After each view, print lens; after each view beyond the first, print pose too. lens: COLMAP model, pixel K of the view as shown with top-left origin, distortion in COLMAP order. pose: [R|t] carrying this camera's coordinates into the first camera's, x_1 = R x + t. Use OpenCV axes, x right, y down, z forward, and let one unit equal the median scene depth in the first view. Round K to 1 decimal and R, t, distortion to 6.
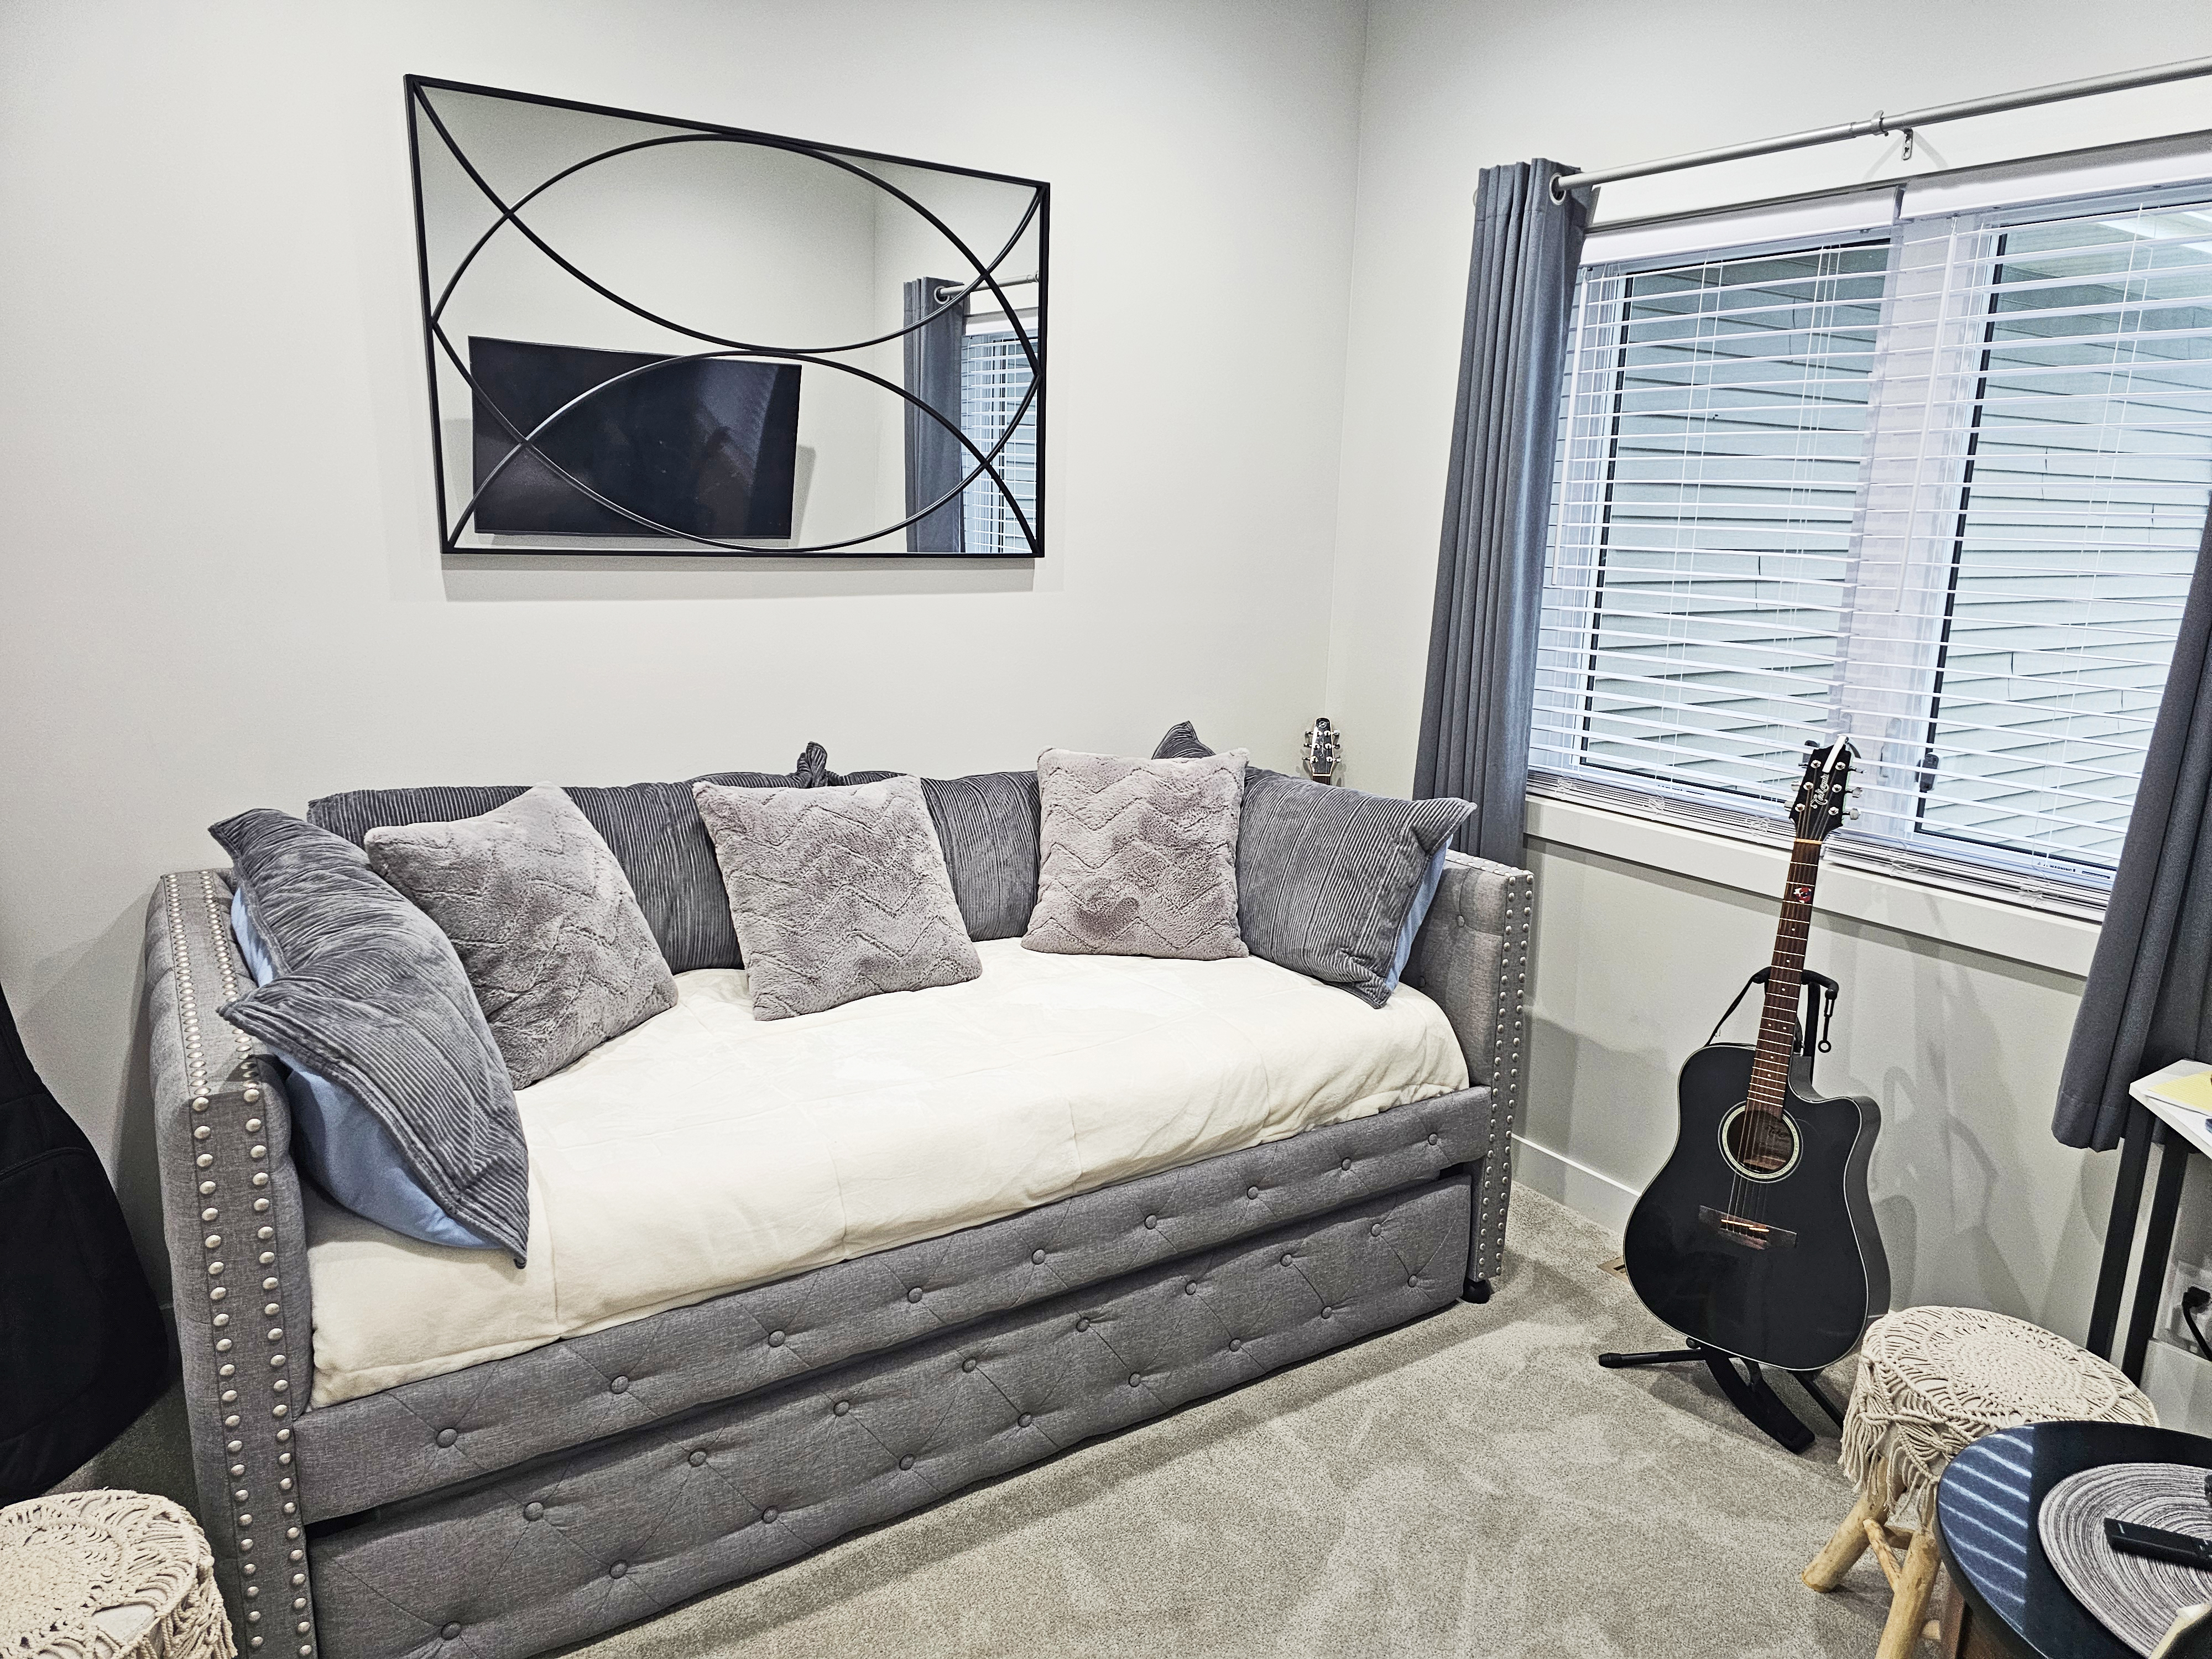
lens RADIAL K [[1483.9, 0, 1104.4], [0, 1483.9, 835.5], [0, 0, 1]] dist [0.063049, -0.053951]
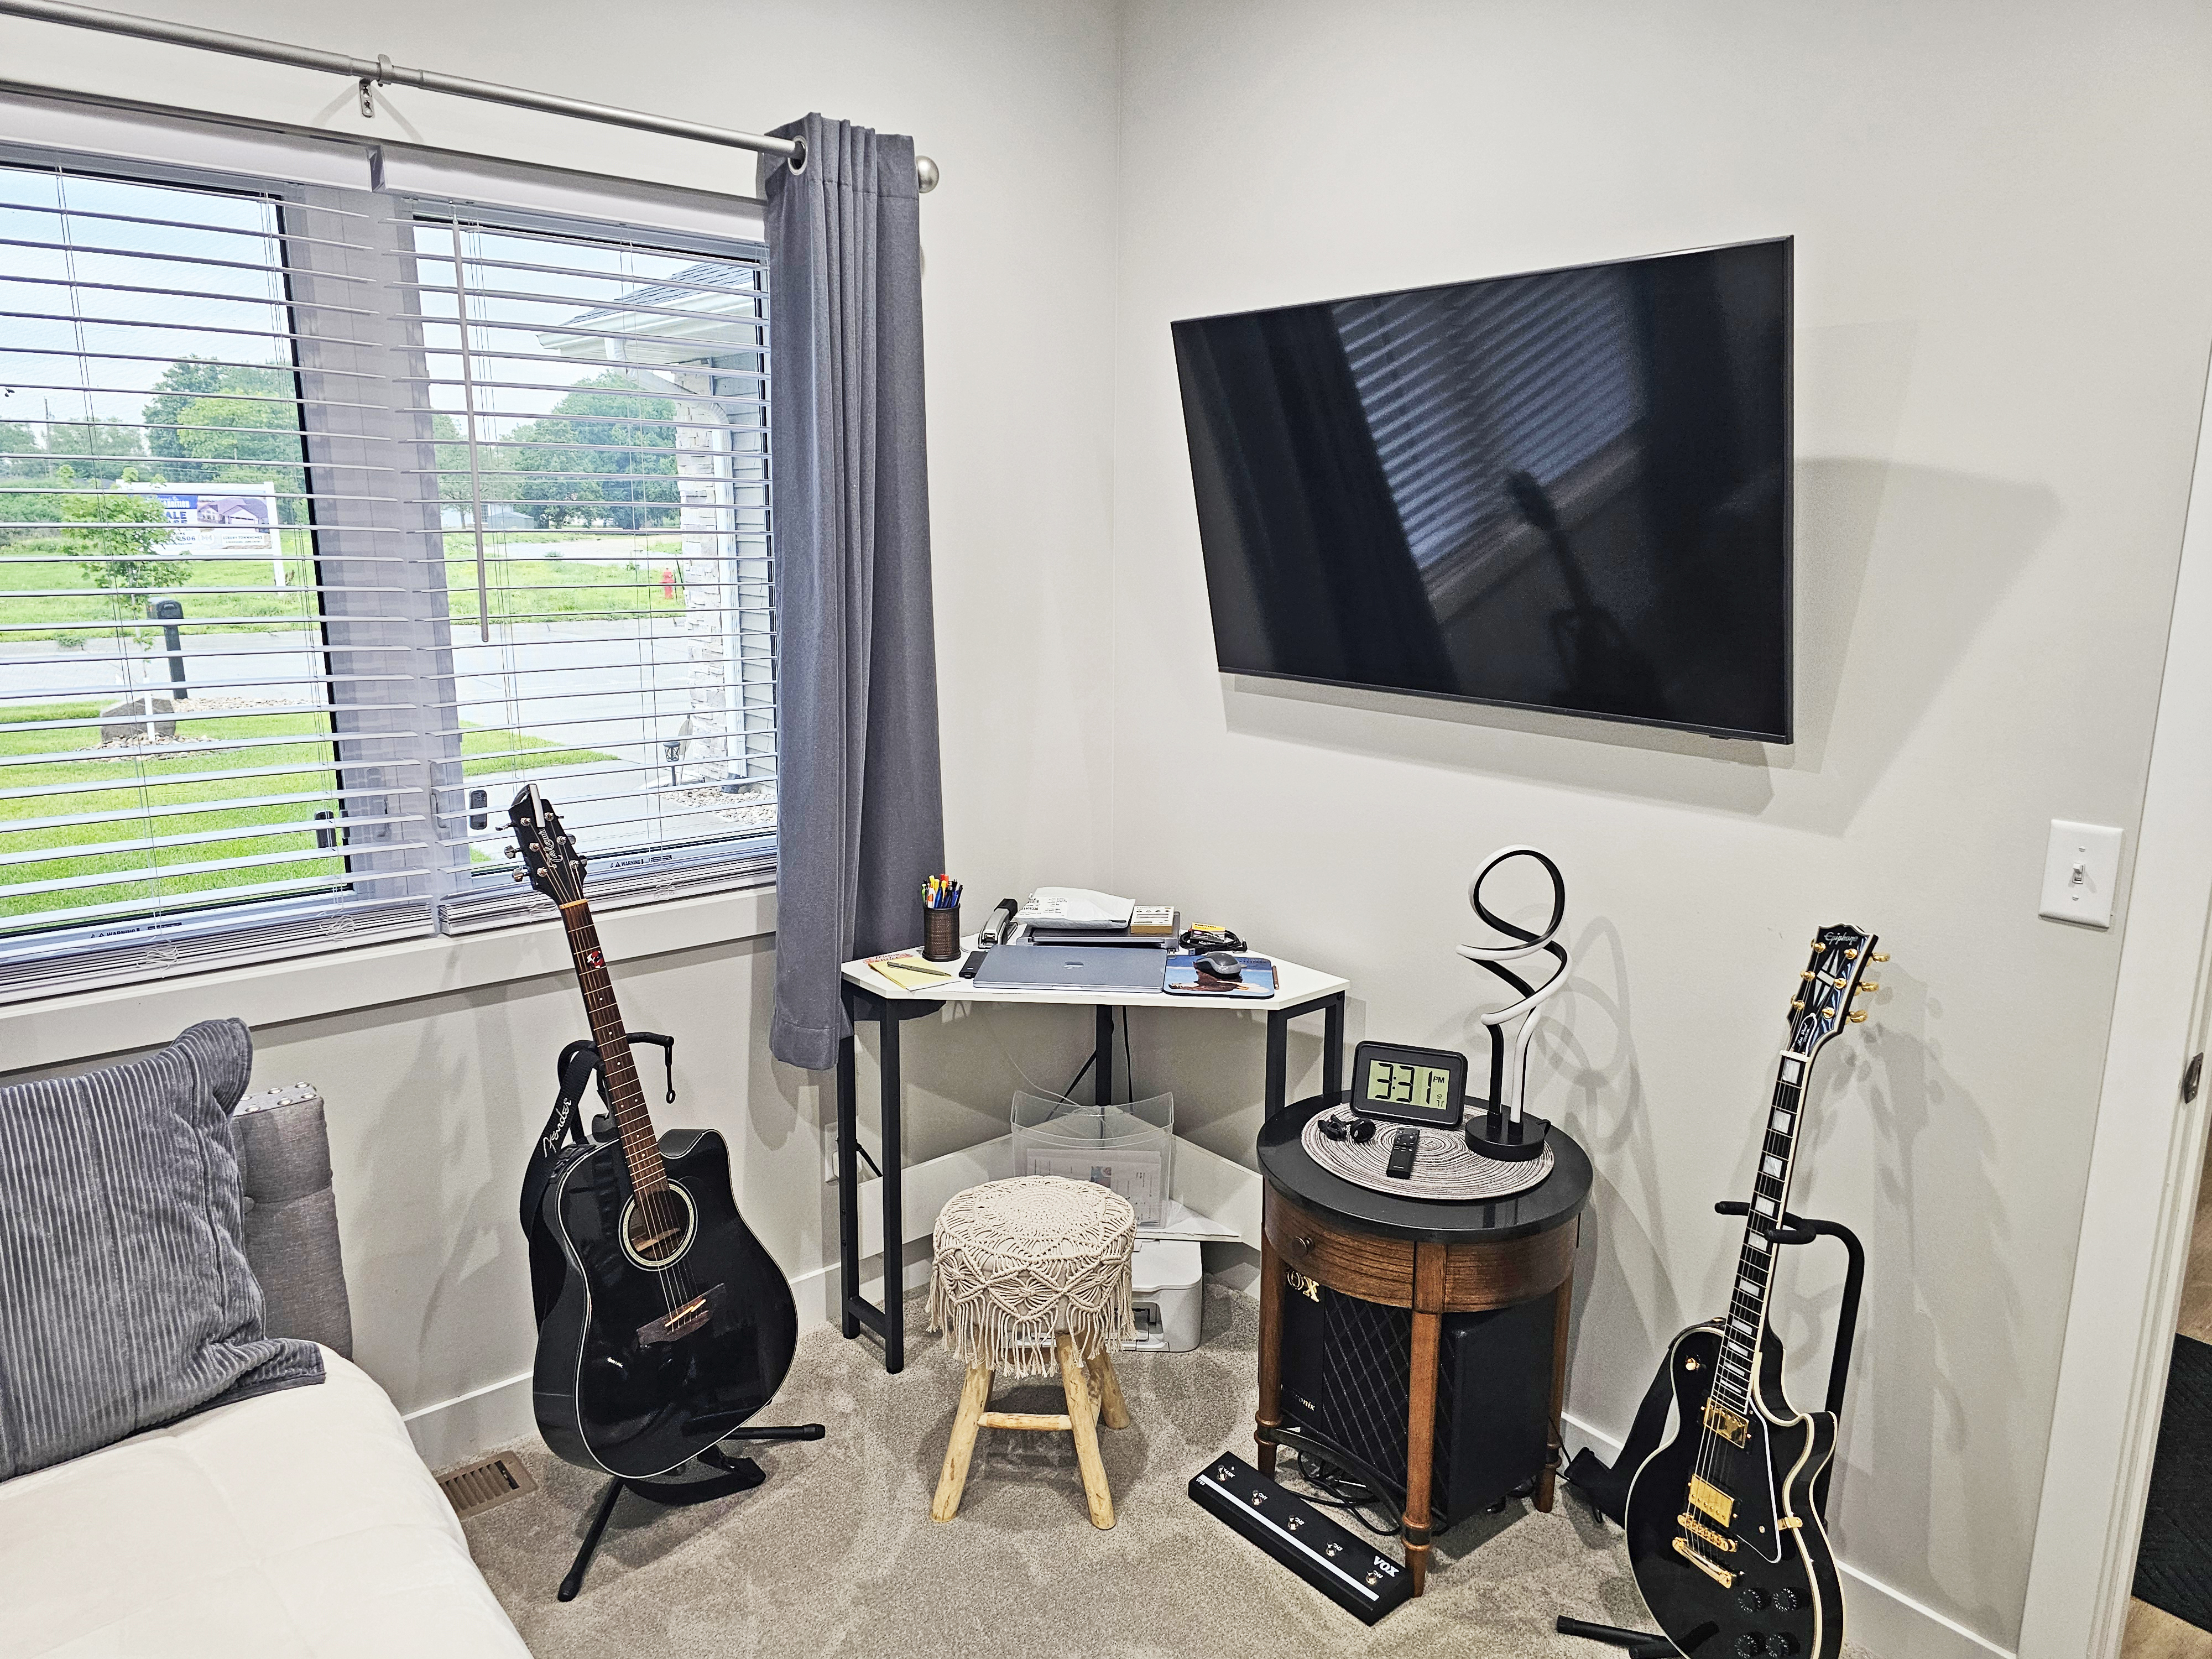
lens RADIAL K [[1483.9, 0, 1106.2], [0, 1483.9, 833.5], [0, 0, 1]] dist [0.063049, -0.053951]
pose [[-0.103490, -0.234064, 0.966697, -0.413582], [0.211575, 0.944492, 0.251337, -0.190983], [-0.971867, 0.230540, -0.048224, 0.720109]]
